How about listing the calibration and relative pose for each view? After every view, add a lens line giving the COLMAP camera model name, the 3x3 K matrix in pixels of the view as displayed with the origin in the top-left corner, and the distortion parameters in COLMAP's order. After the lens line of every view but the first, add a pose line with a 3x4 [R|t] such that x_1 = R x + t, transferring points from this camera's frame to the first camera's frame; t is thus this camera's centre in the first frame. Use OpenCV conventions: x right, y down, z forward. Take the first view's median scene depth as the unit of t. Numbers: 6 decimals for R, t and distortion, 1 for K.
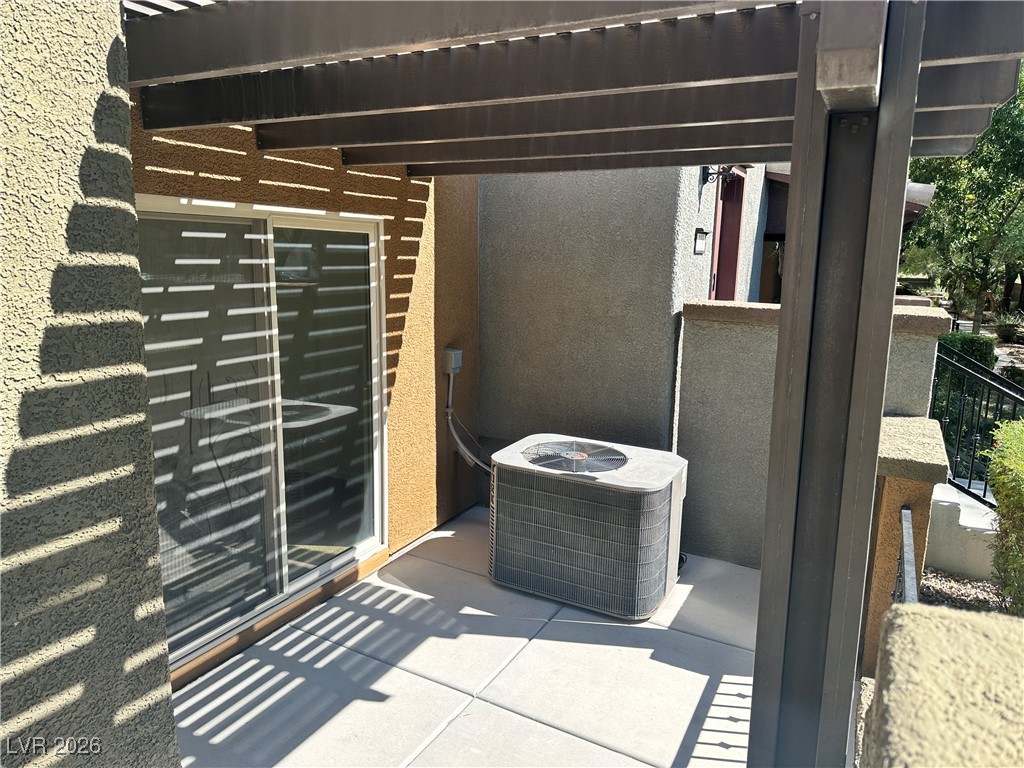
lens RADIAL K [[728.2, 0, 512.0], [0, 728.2, 384.0], [0, 0, 1]] dist [0.093083, -0.001448]
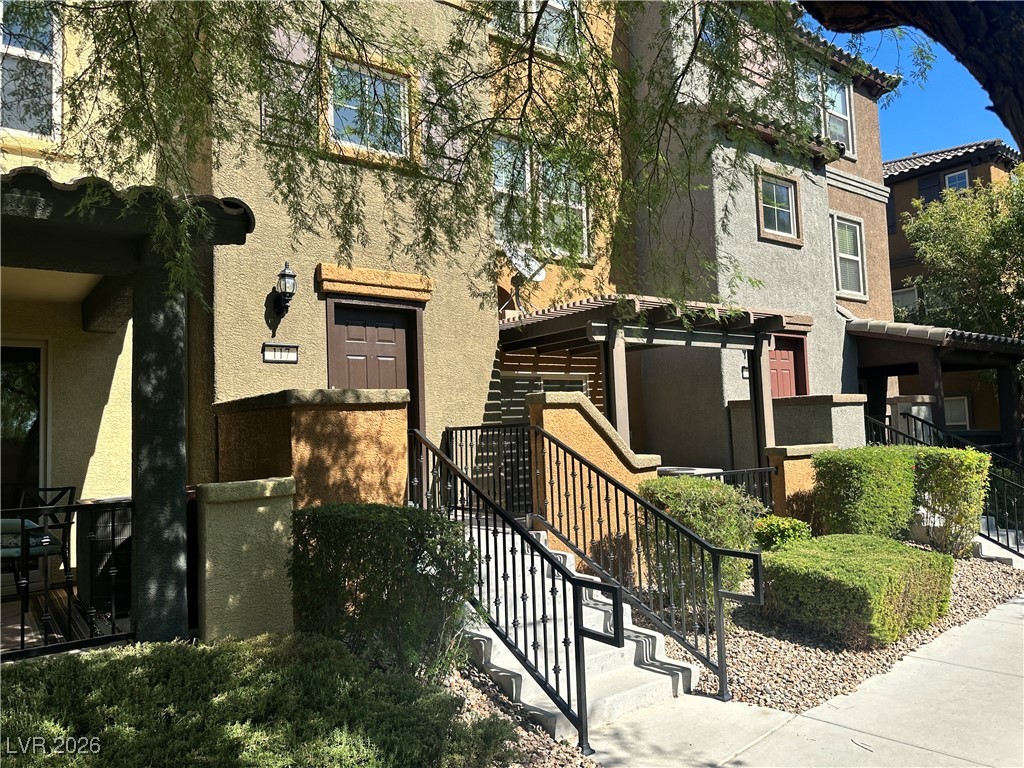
lens RADIAL K [[728.2, 0, 512.0], [0, 728.2, 384.0], [0, 0, 1]] dist [0.093083, -0.001448]
pose [[0.901868, -0.084809, -0.423606, 0.623348], [-0.019678, 0.971459, -0.236389, 0.389989], [0.431564, 0.221528, 0.874459, -1.244177]]
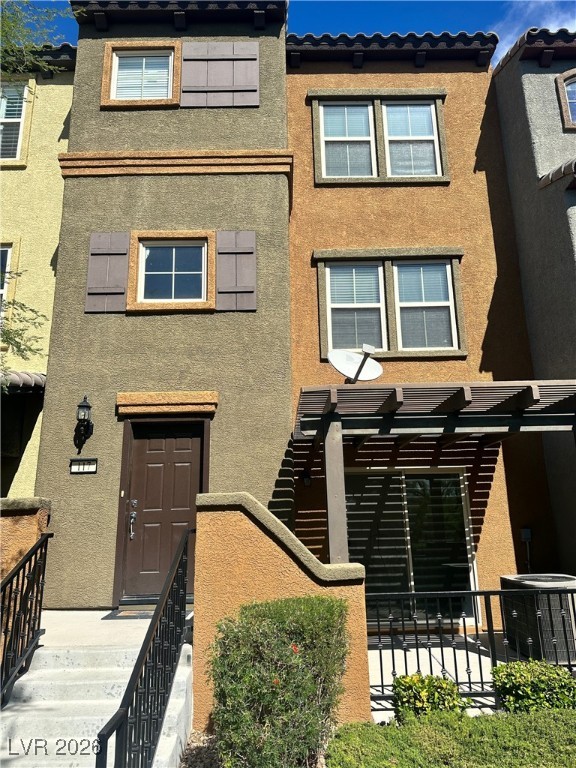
lens RADIAL K [[546.1, 0, 288.0], [0, 546.1, 384.0], [0, 0, 1]] dist [0.093083, -0.001448]
pose [[0.466877, -0.250516, -0.848096, 1.131189], [-0.125270, 0.930629, -0.343856, 0.211036], [0.875404, 0.266780, 0.403107, -0.292043]]
